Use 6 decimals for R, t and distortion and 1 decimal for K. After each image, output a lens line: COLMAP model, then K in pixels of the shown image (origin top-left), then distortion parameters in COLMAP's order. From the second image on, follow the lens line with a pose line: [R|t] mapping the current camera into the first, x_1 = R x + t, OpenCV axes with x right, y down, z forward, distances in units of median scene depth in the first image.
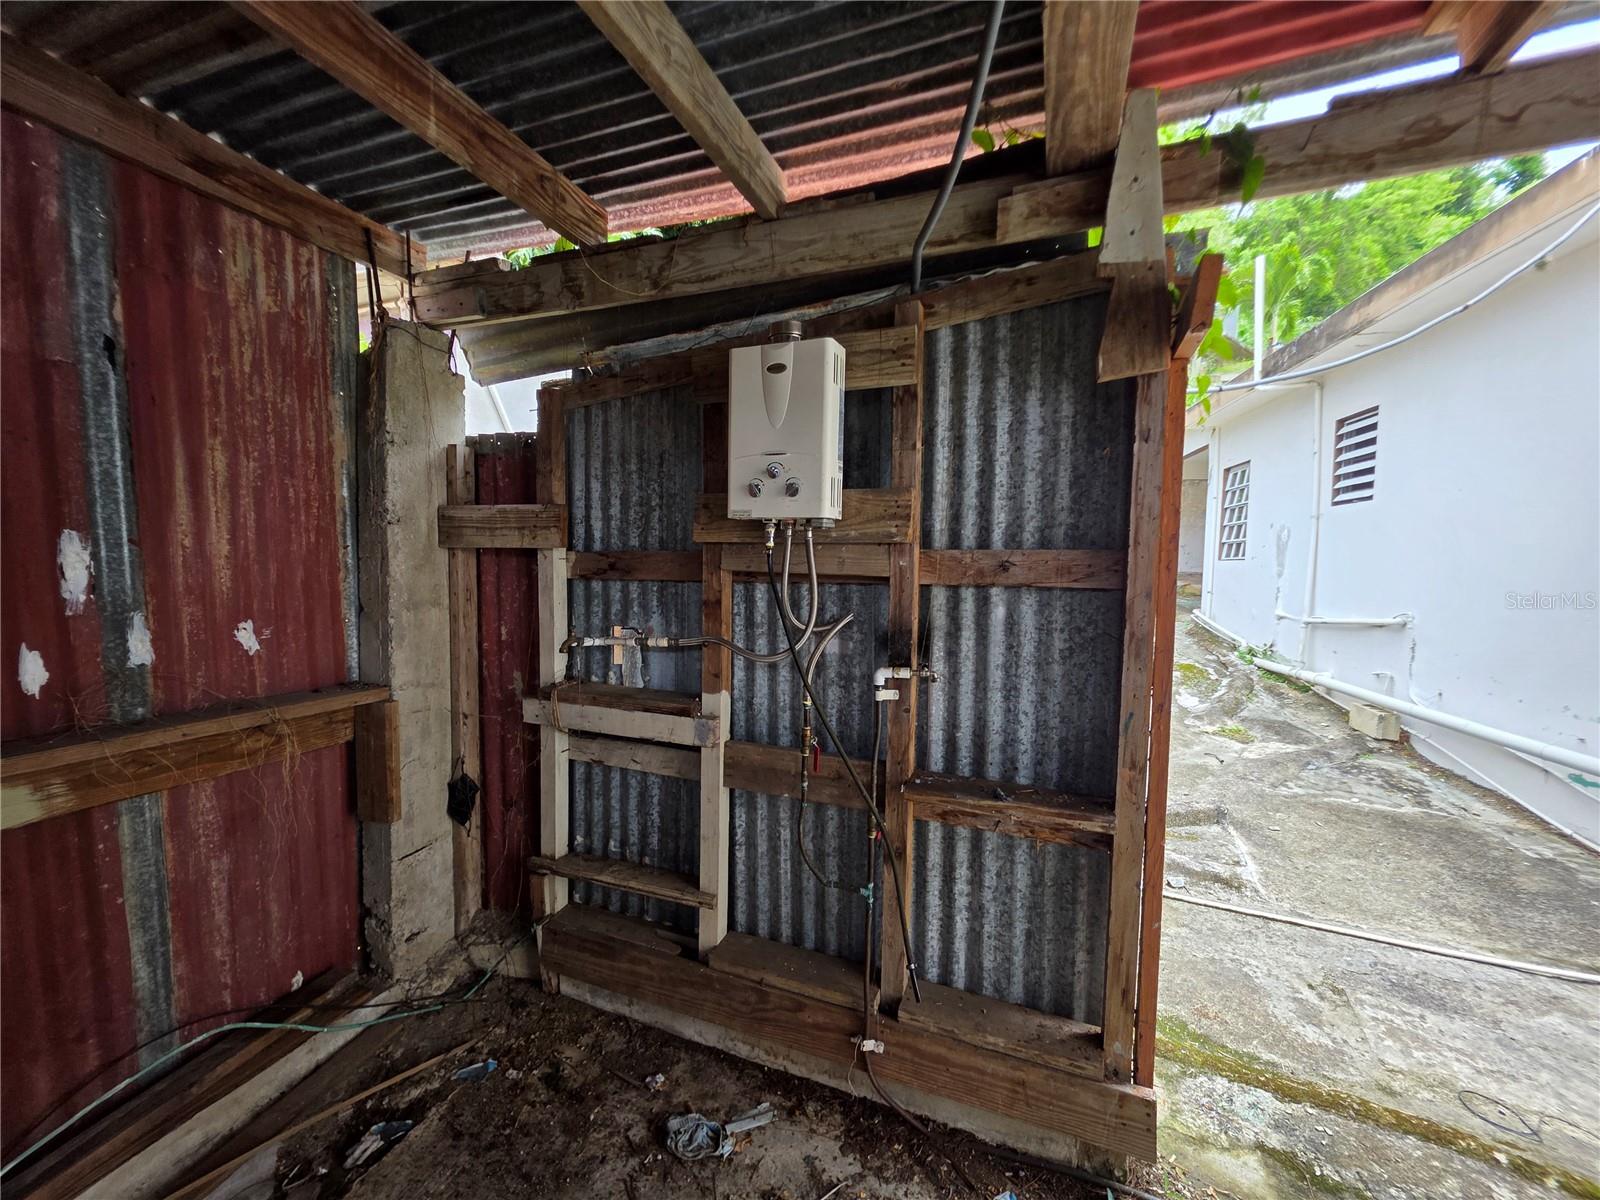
lens RADIAL K [[642.1, 0, 801.5], [0, 642.1, 603.3], [0, 0, 1]] dist [0.004080, -0.000046]
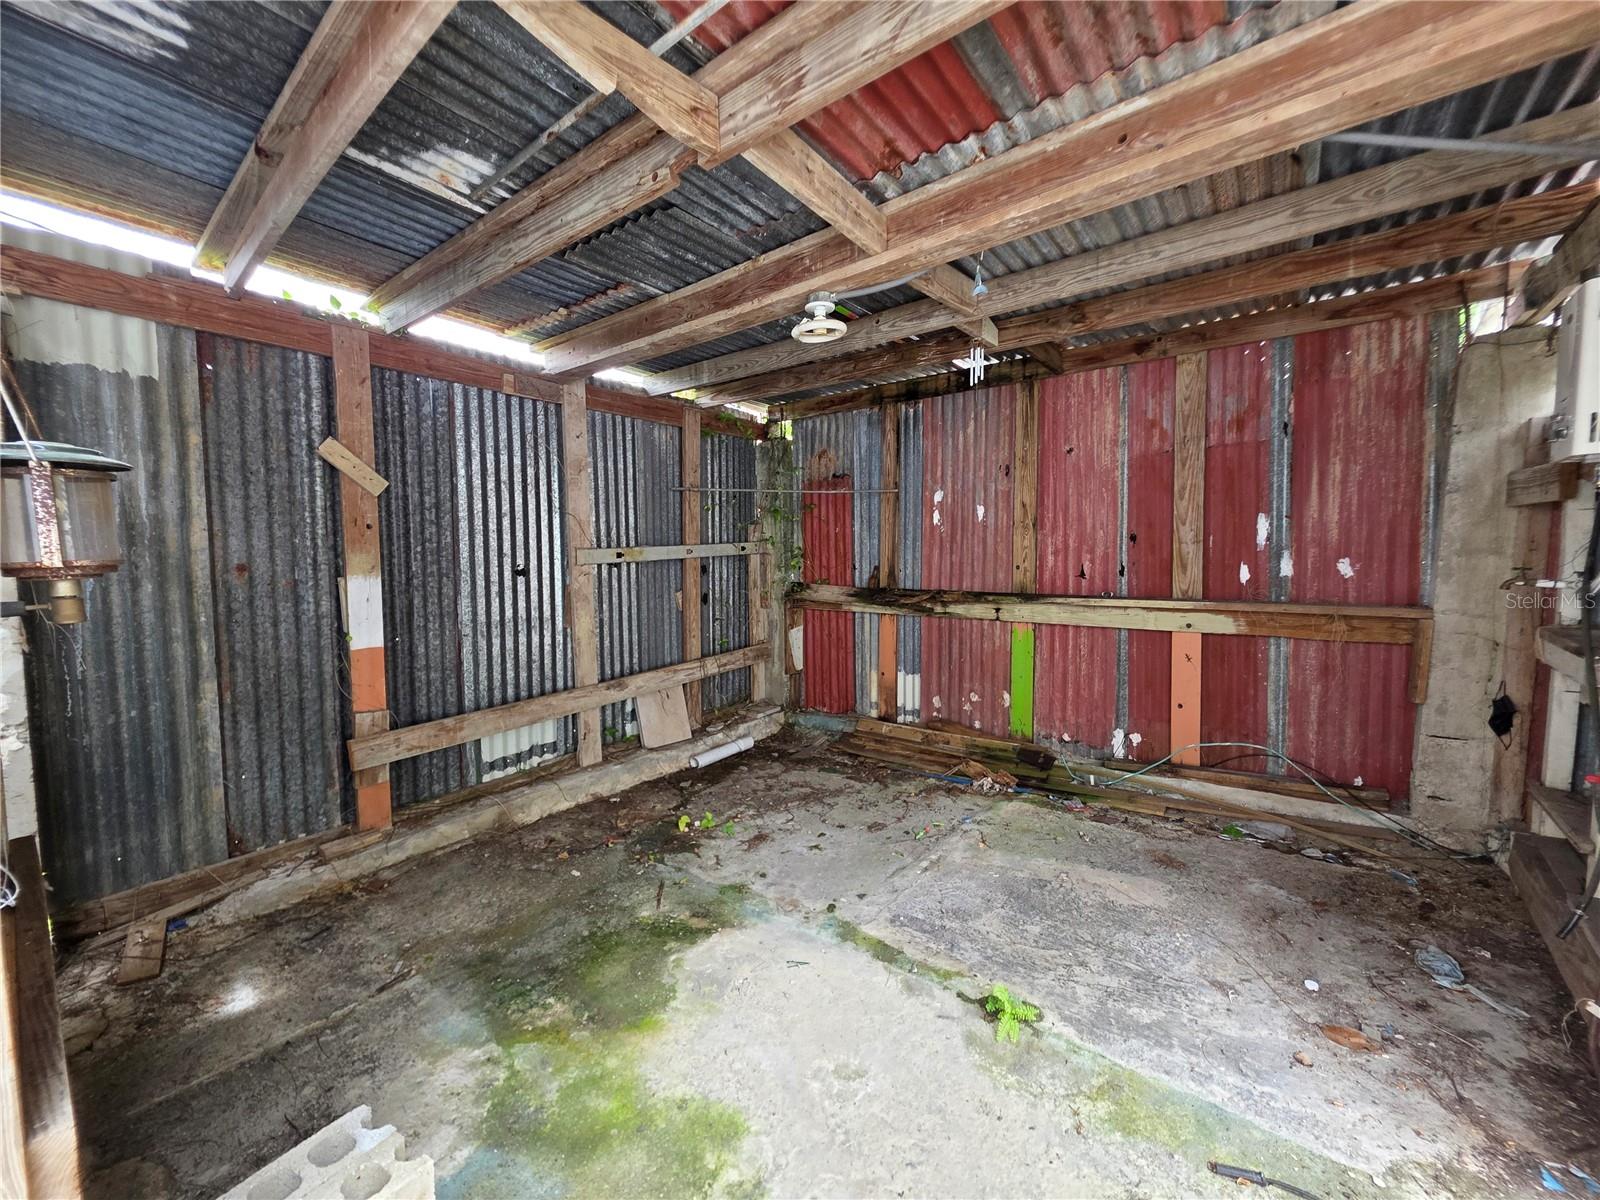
lens RADIAL K [[642.1, 0, 797.7], [0, 642.1, 593.1], [0, 0, 1]] dist [0.004080, -0.000046]
pose [[-0.318702, 0.053334, -0.946353, 1.344775], [-0.051226, 0.995987, 0.073383, 0.073172], [0.946470, 0.071865, -0.314691, 0.154171]]
